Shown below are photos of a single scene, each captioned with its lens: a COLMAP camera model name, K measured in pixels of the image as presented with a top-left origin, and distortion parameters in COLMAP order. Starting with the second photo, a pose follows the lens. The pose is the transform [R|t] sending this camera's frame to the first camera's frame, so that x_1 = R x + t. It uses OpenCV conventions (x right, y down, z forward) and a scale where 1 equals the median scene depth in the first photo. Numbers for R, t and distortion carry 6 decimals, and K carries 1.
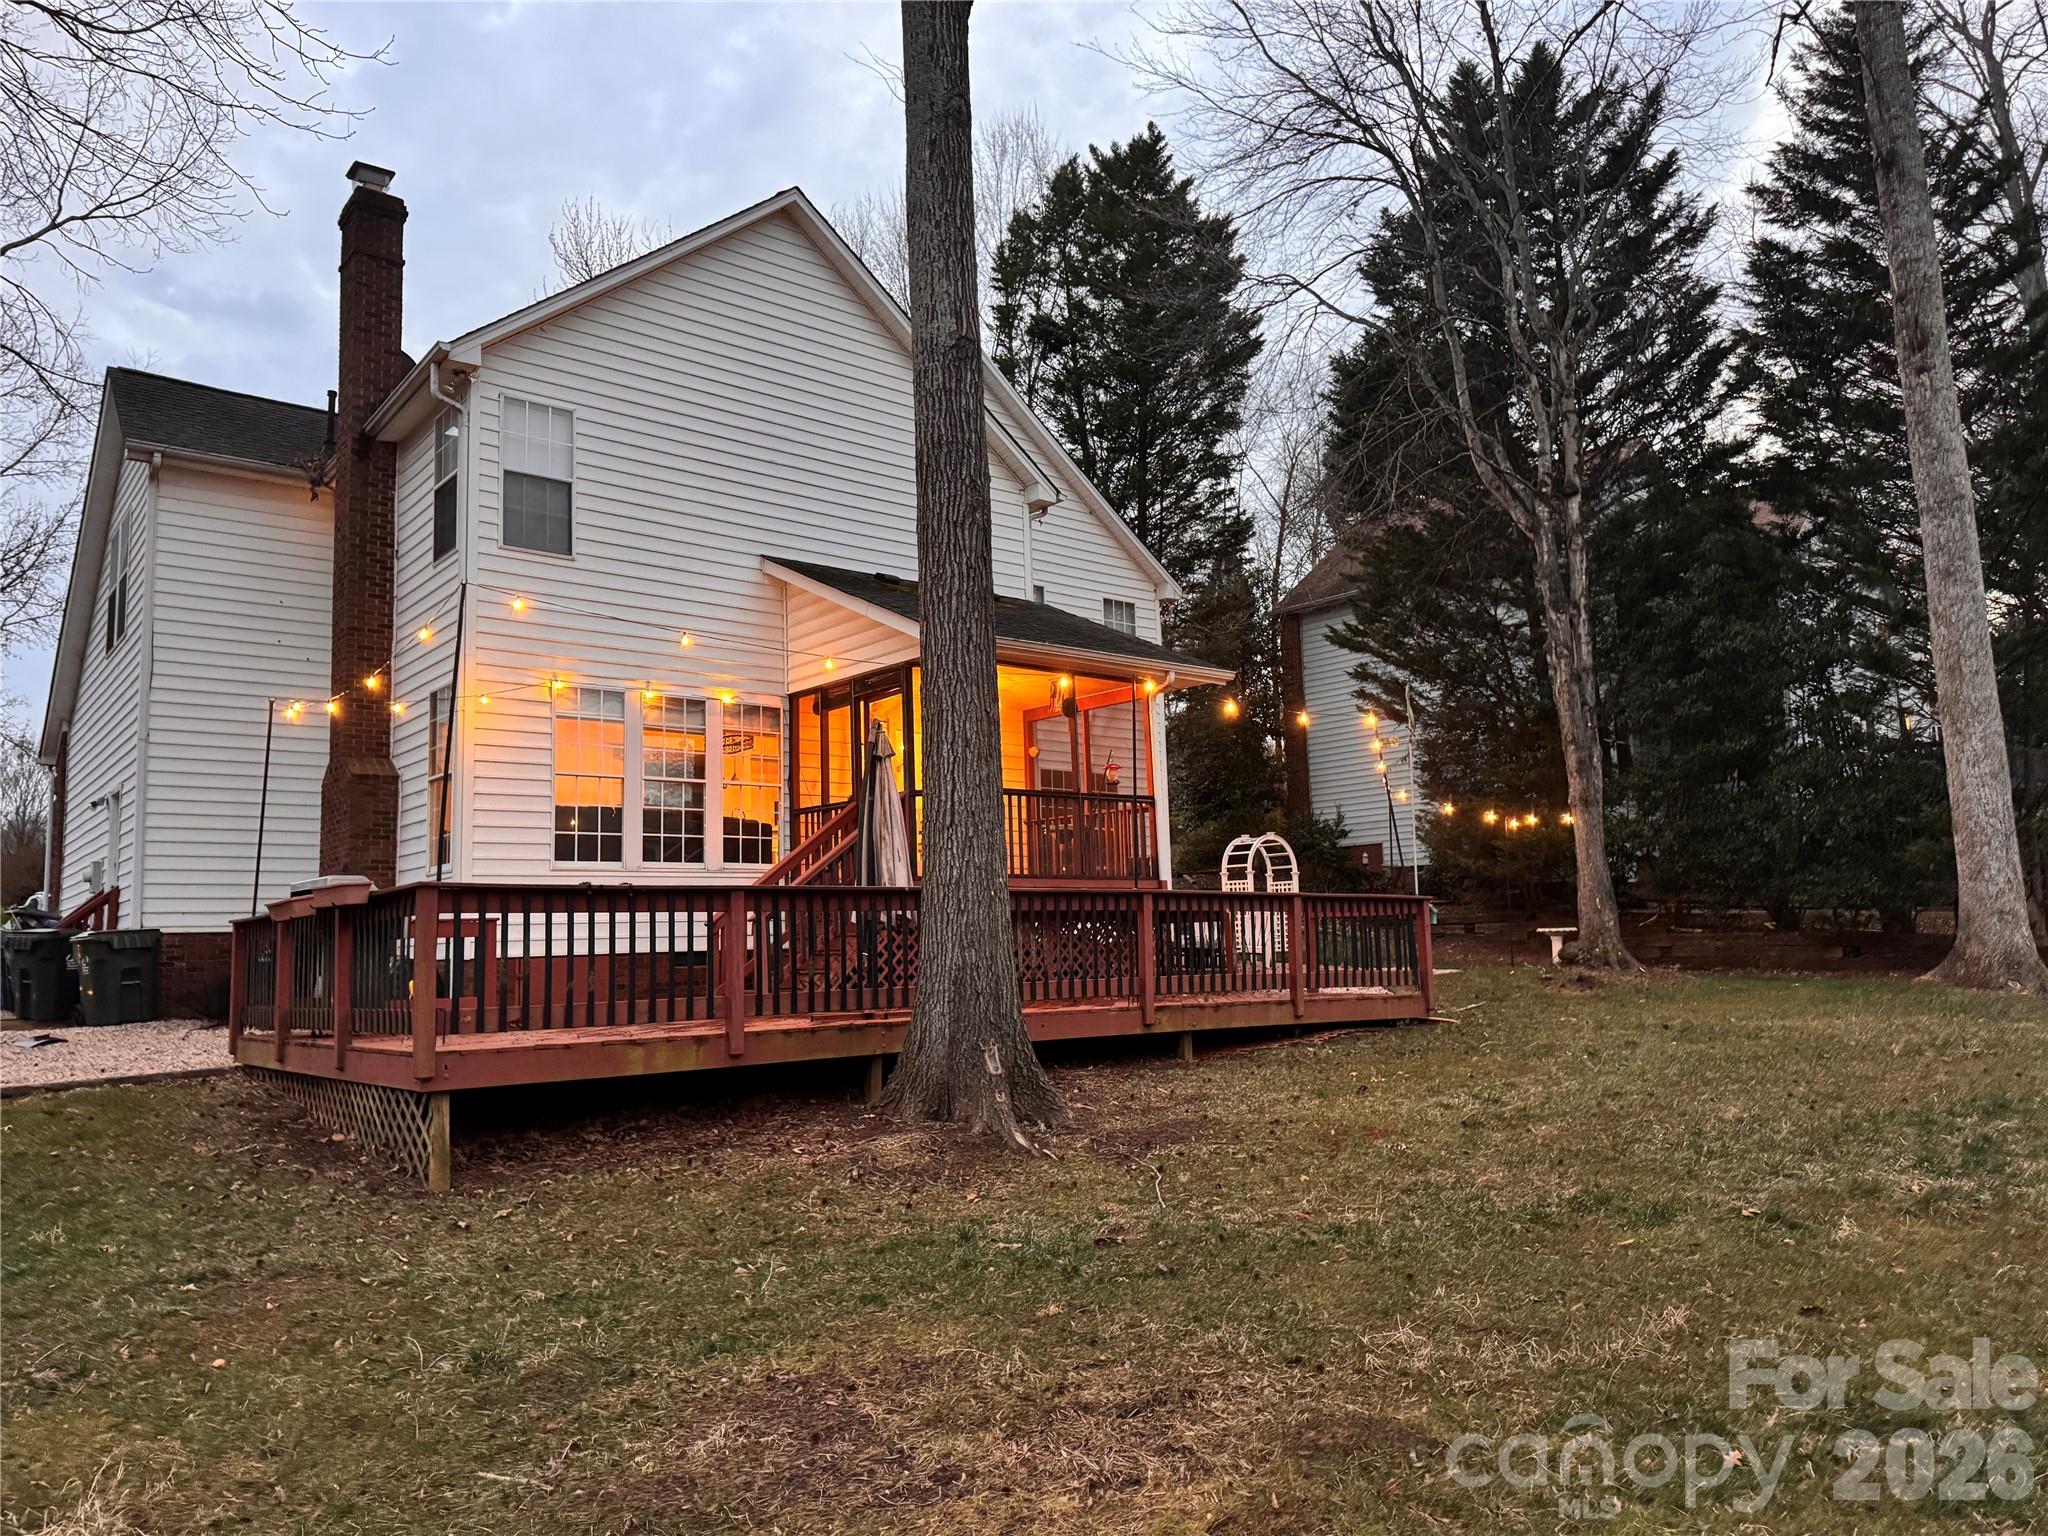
lens RADIAL K [[1446.9, 0, 1036.6], [0, 1446.9, 772.4], [0, 0, 1]] dist [0.082848, -0.101166]
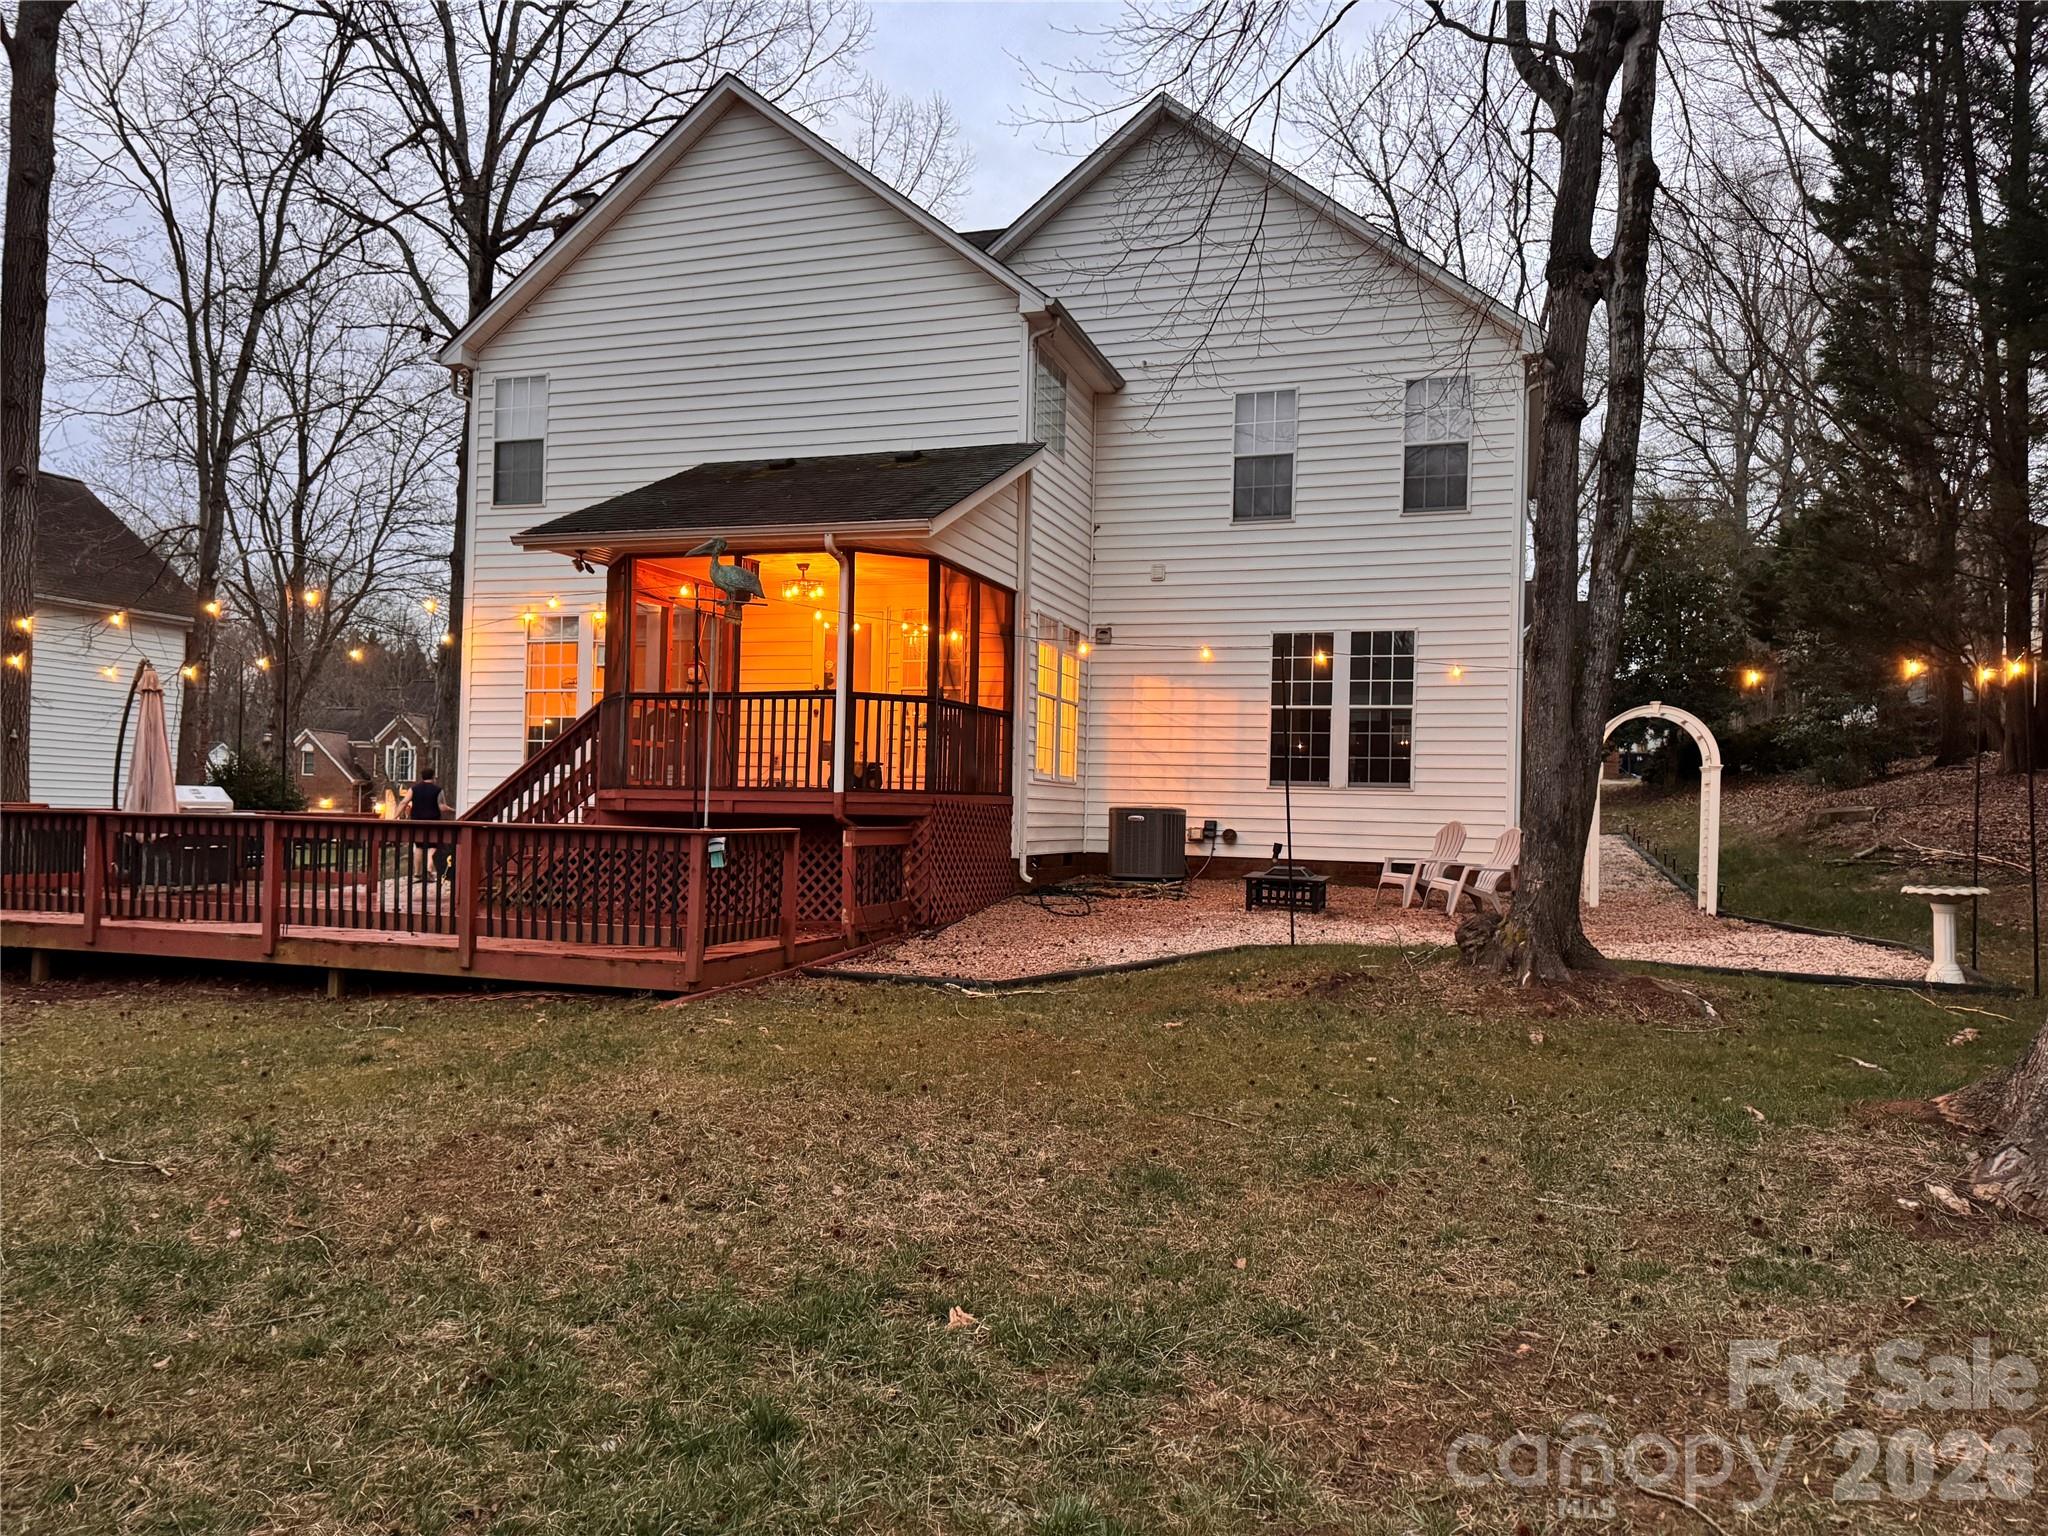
lens RADIAL K [[1446.9, 0, 1036.6], [0, 1446.9, 772.4], [0, 0, 1]] dist [0.082848, -0.101166]
pose [[0.535806, 0.014522, -0.844216, 0.881951], [0.070778, 0.995560, 0.062047, 0.021395], [0.841369, -0.092997, 0.532400, 0.690957]]
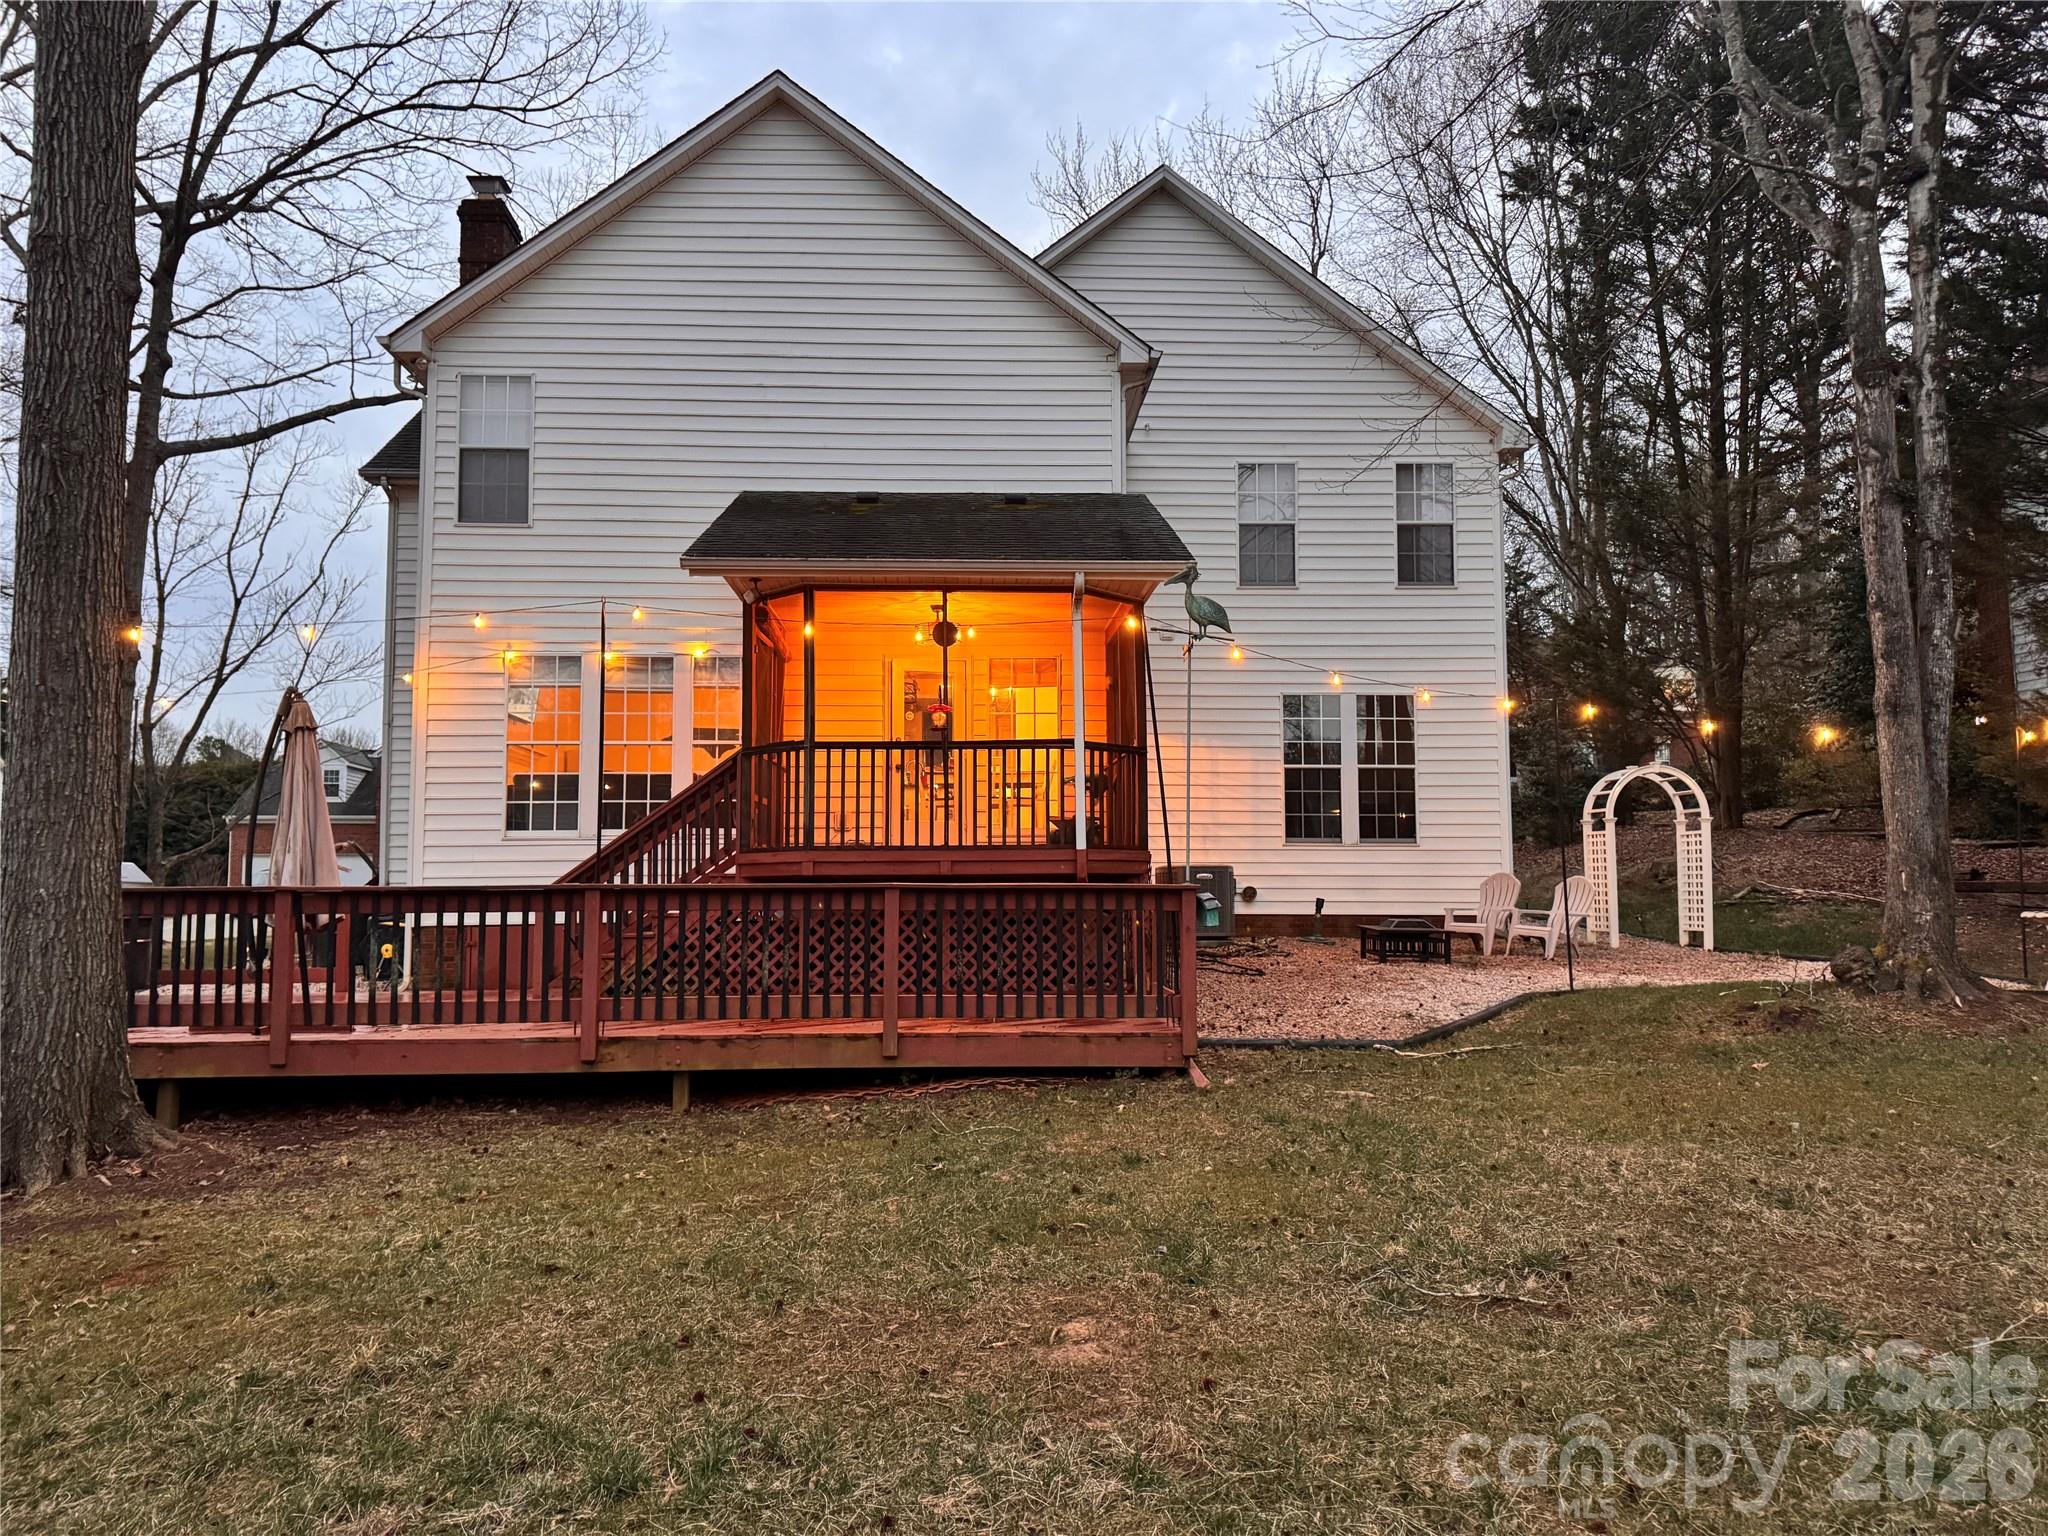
lens RADIAL K [[1443.2, 0, 1042.3], [0, 1443.2, 765.1], [0, 0, 1]] dist [0.081891, -0.093798]
pose [[0.804472, -0.030066, -0.593229, 0.546788], [0.058508, 0.997872, 0.028769, 0.007845], [0.591102, -0.057852, 0.804520, 0.399045]]
